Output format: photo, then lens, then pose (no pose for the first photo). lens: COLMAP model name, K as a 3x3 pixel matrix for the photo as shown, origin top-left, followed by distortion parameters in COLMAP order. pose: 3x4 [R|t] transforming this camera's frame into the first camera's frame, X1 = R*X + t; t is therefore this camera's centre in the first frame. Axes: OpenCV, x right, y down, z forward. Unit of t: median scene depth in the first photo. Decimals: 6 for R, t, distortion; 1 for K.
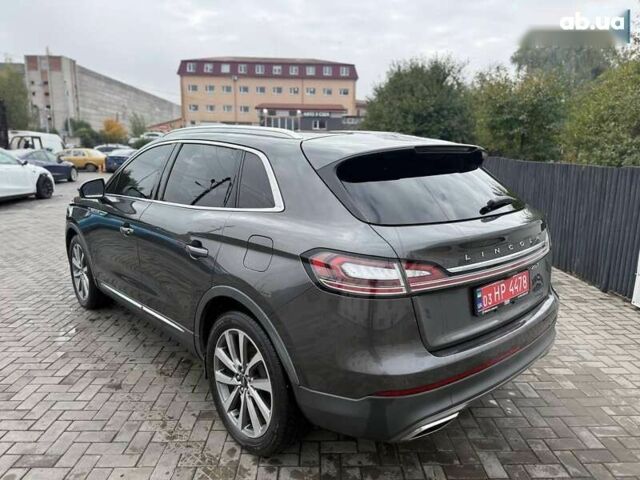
lens RADIAL K [[453.7, 0, 320.0], [0, 453.7, 240.0], [0, 0, 1]] dist [0.027111, -0.000410]
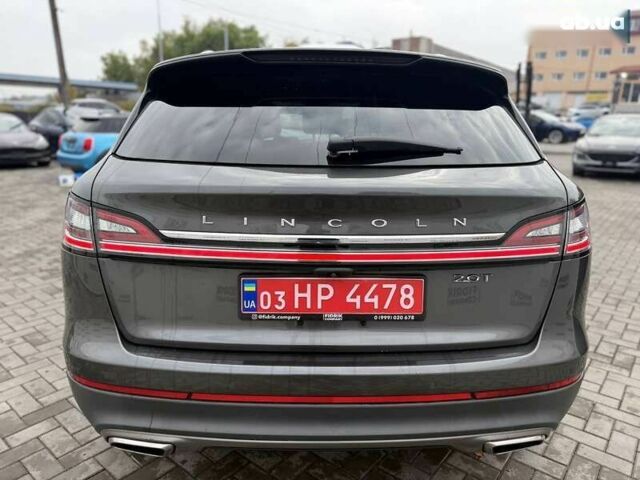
lens RADIAL K [[453.7, 0, 320.0], [0, 453.7, 240.0], [0, 0, 1]] dist [0.027111, -0.000410]
pose [[0.780775, 0.170573, -0.601078, 0.858170], [-0.135916, 0.985344, 0.103071, -0.021624], [0.609850, 0.001221, 0.792516, 0.617940]]
